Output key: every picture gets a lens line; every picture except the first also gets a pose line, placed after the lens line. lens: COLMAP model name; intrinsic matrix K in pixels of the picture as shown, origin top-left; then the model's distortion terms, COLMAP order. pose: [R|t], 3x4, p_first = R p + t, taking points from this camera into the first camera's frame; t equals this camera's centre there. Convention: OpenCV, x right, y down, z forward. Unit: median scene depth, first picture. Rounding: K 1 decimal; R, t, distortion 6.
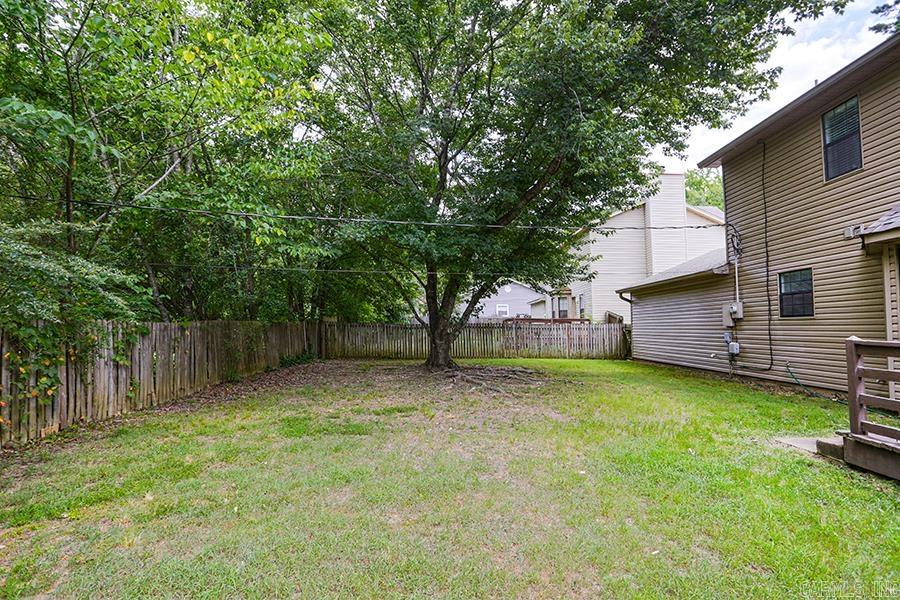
lens RADIAL K [[475.5, 0, 450.0], [0, 475.5, 300.0], [0, 0, 1]] dist [-0.042317, 0.001271]
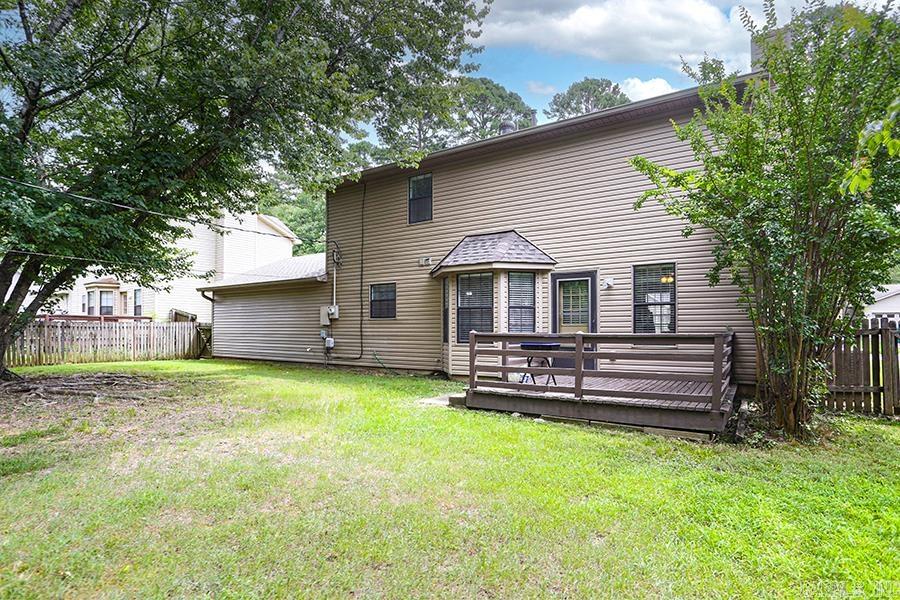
lens RADIAL K [[475.5, 0, 450.0], [0, 475.5, 300.0], [0, 0, 1]] dist [-0.042317, 0.001271]
pose [[0.572810, 0.039610, 0.818731, -0.234610], [-0.041606, 0.998949, -0.019219, 0.001623], [-0.818632, -0.023055, 0.573856, 0.030439]]
